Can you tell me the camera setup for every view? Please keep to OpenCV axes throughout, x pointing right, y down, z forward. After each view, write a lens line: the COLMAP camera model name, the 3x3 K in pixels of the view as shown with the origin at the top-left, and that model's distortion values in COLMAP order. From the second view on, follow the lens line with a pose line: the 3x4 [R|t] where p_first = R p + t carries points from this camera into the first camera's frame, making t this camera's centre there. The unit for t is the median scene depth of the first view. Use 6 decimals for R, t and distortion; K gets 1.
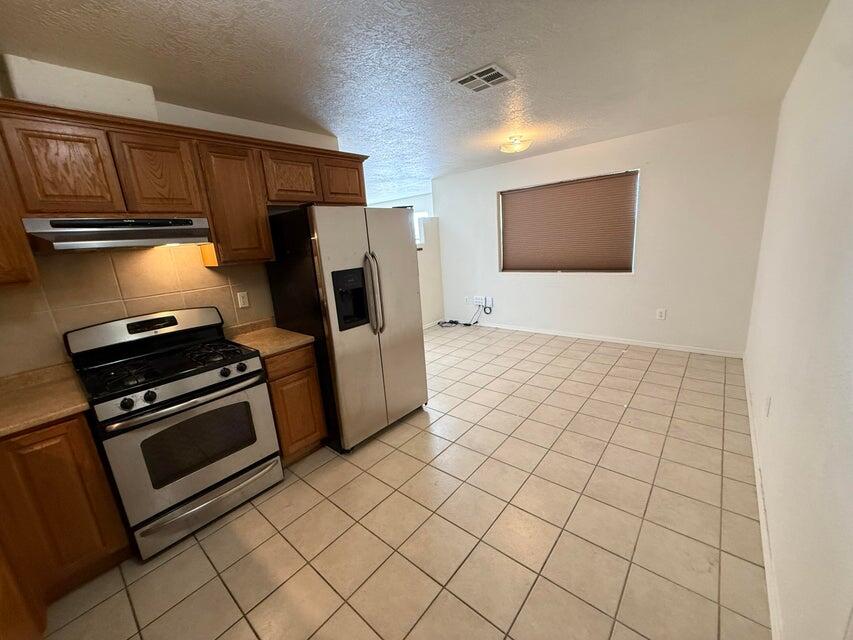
lens RADIAL K [[340.0, 0, 423.4], [0, 340.0, 320.1], [0, 0, 1]] dist [-0.000321, -0.000250]
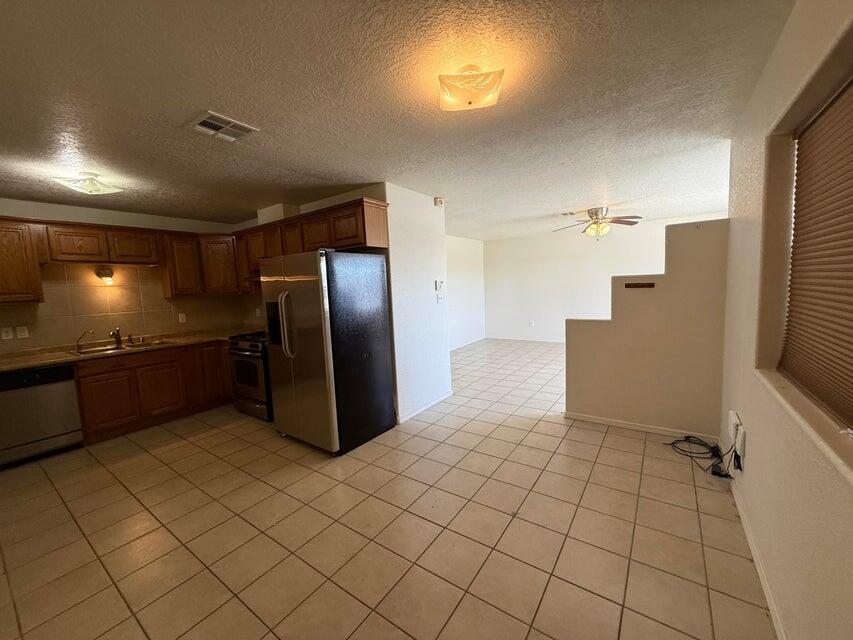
lens RADIAL K [[340.0, 0, 425.0], [0, 340.0, 320.5], [0, 0, 1]] dist [-0.000321, -0.000250]
pose [[0.101780, 0.172063, -0.979814, 1.337941], [-0.196188, 0.969057, 0.149795, -0.449878], [0.975270, 0.176981, 0.132387, 1.595525]]
